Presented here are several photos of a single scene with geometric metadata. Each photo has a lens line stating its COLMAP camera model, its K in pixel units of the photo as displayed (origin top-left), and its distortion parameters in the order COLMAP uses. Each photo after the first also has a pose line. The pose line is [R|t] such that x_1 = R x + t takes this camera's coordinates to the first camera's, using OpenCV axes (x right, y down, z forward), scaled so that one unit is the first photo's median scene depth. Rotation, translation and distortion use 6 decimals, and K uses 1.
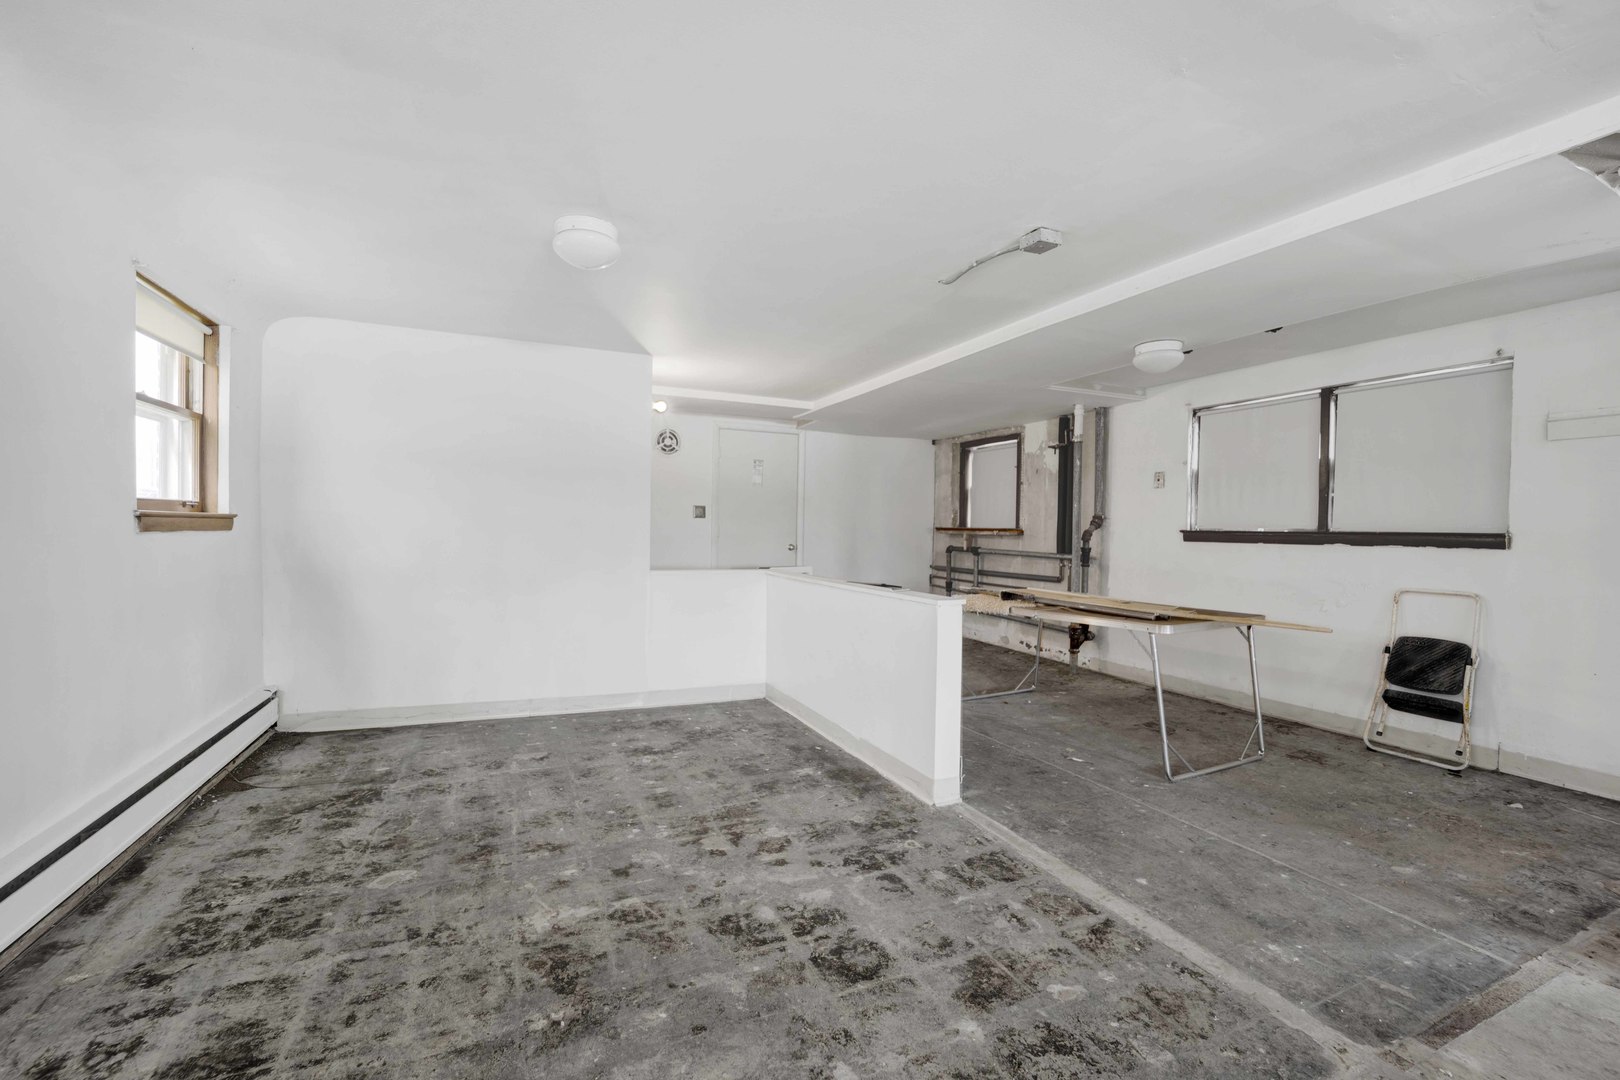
lens RADIAL K [[673.9, 0, 810.0], [0, 673.9, 540.0], [0, 0, 1]] dist [-0.020253, -0.000237]
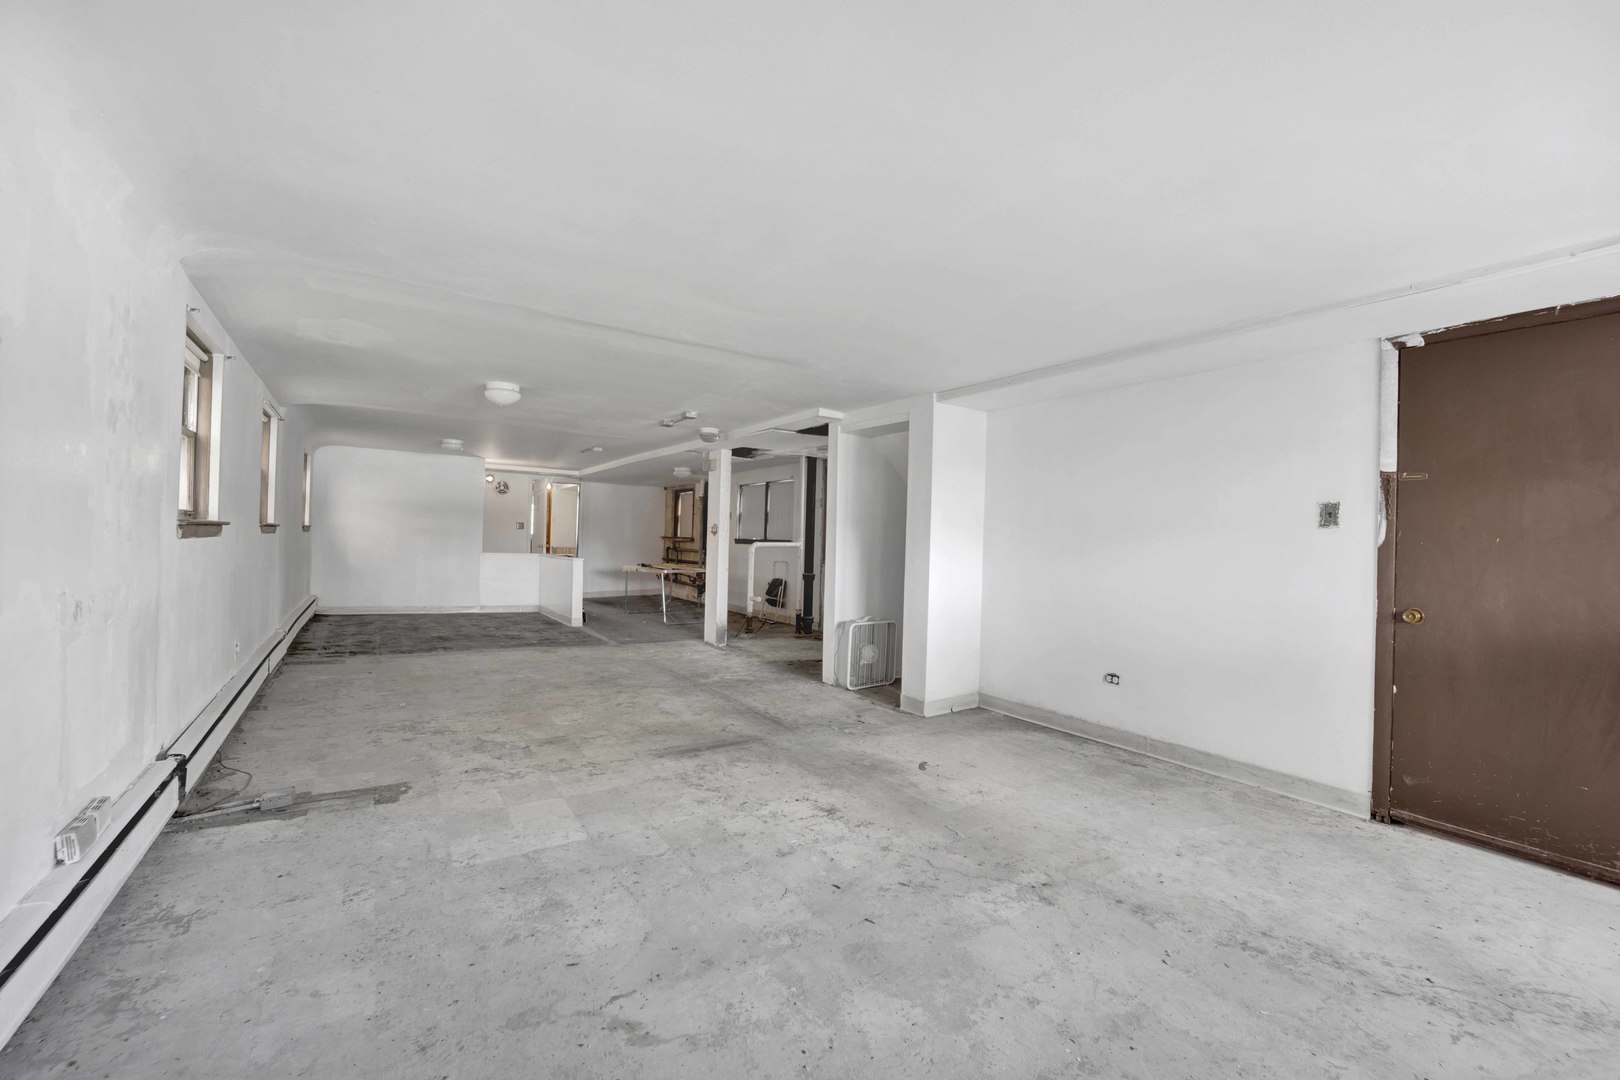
lens RADIAL K [[673.9, 0, 810.0], [0, 673.9, 540.0], [0, 0, 1]] dist [-0.020253, -0.000237]
pose [[0.987575, 0.015746, 0.156356, 0.511855], [-0.013198, 0.999763, -0.017323, 0.028288], [-0.156592, 0.015044, 0.987549, -1.451114]]
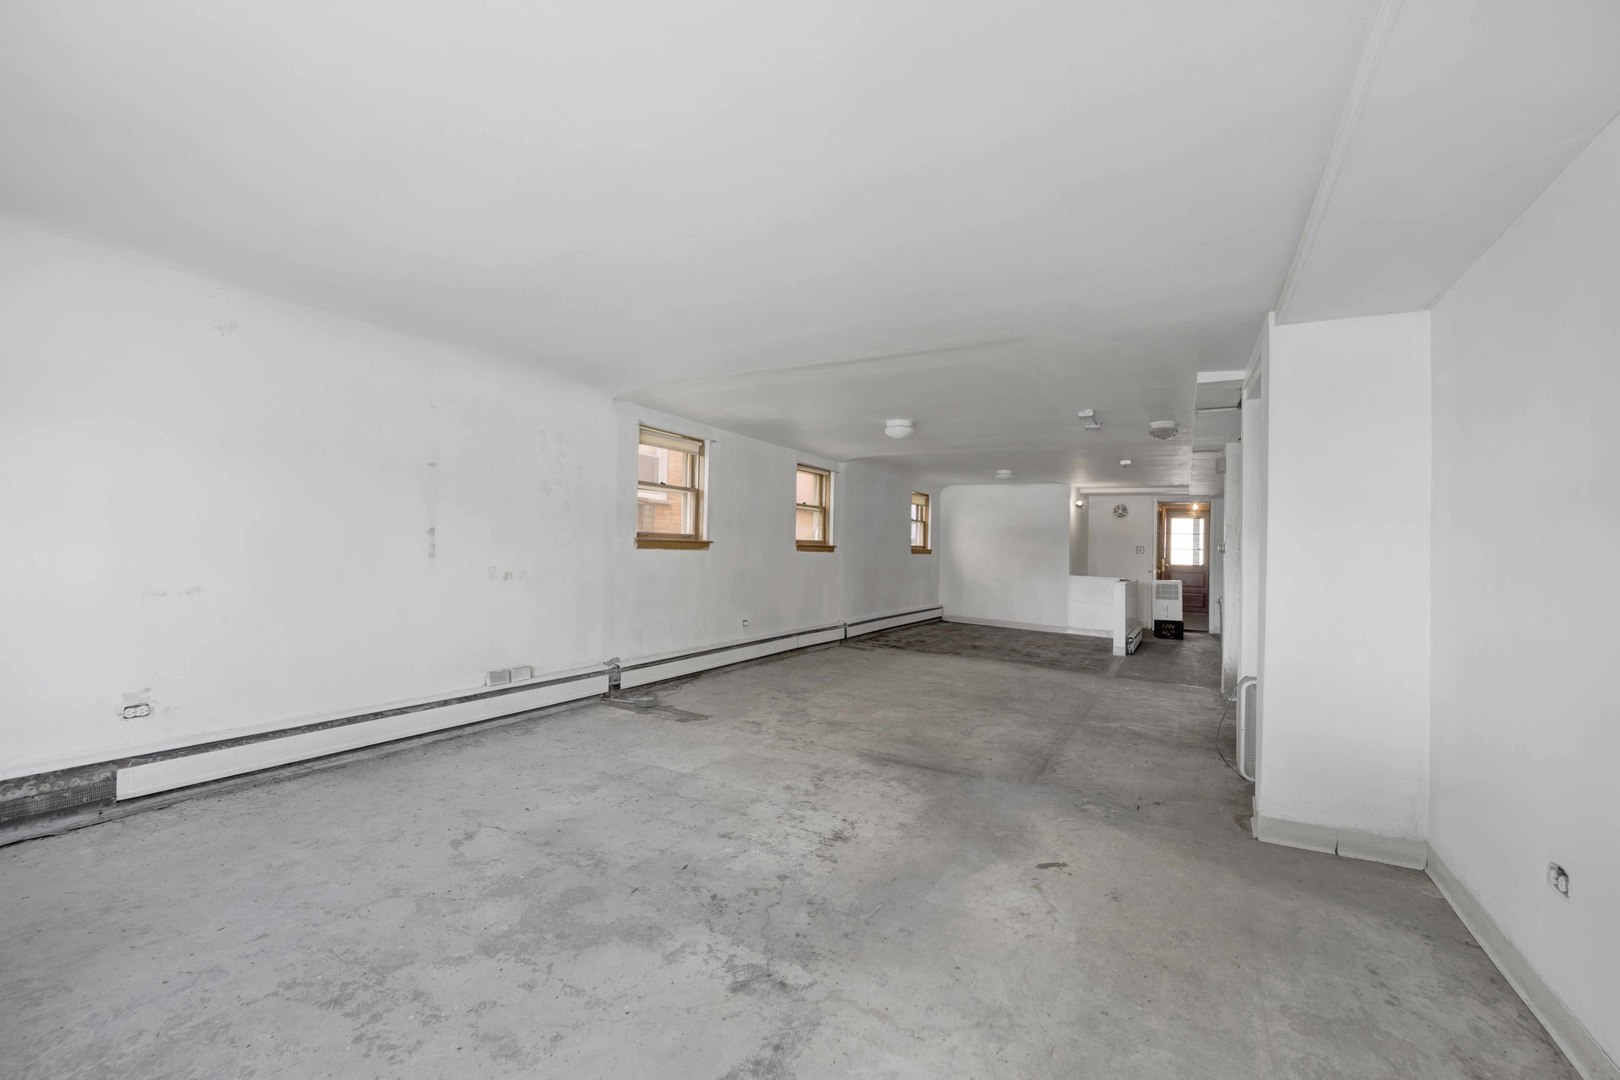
lens RADIAL K [[676.7, 0, 789.3], [0, 676.7, 539.0], [0, 0, 1]] dist [-0.008219, -0.000158]
pose [[0.572482, -0.002006, -0.819915, 1.159978], [-0.040190, 0.998726, -0.030505, 0.032723], [0.818932, 0.050416, 0.571672, -1.181165]]
